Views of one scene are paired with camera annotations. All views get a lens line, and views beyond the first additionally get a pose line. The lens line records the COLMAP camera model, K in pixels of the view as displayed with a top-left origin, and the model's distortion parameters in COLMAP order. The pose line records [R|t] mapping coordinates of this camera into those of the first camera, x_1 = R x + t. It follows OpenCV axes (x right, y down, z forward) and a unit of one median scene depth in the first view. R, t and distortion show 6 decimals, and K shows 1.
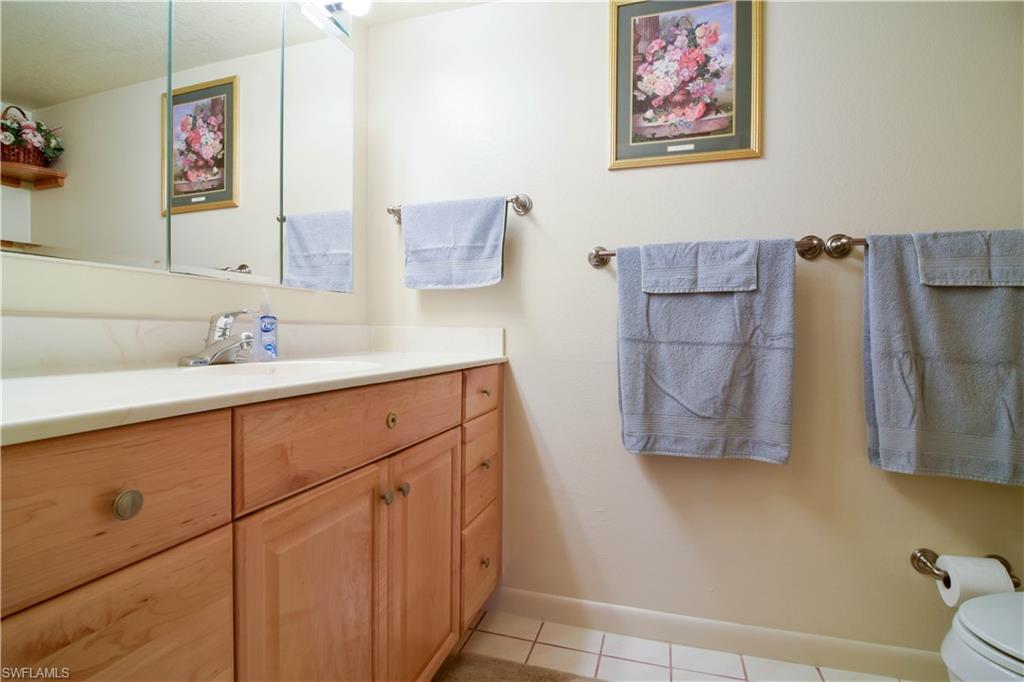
lens RADIAL K [[480.0, 0, 512.0], [0, 480.0, 341.0], [0, 0, 1]] dist [-0.001465, -0.022572]
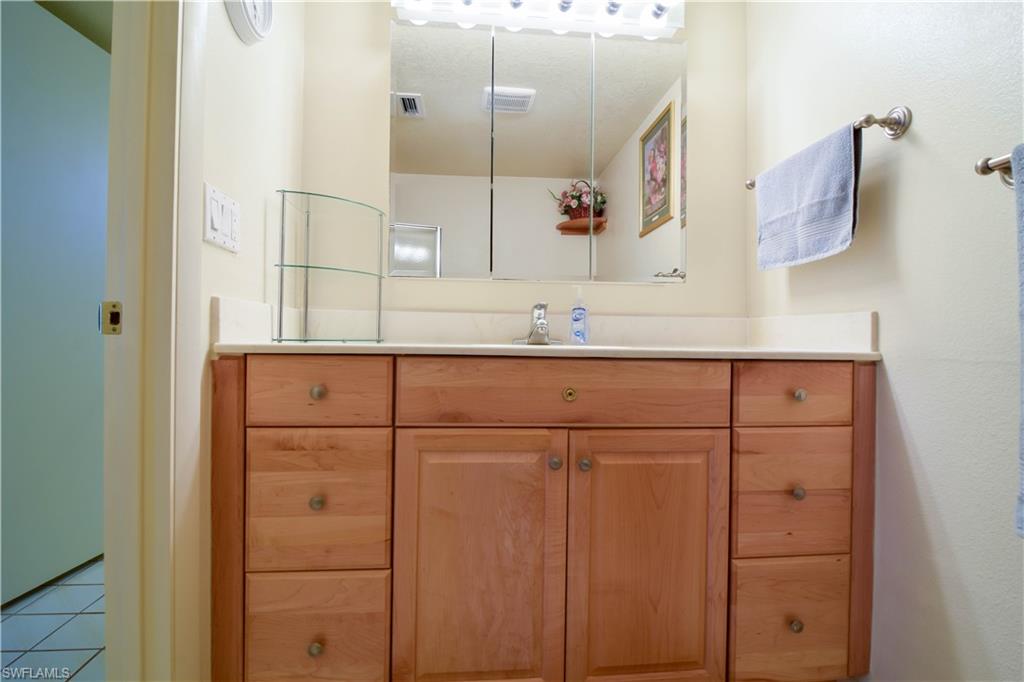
lens RADIAL K [[493.1, 0, 510.6], [0, 493.1, 337.3], [0, 0, 1]] dist [-0.008501, -0.010108]
pose [[0.411021, -0.004798, -0.911613, 0.424276], [-0.023474, 0.999599, -0.015845, 0.035163], [0.911324, 0.027912, 0.410743, 0.255000]]
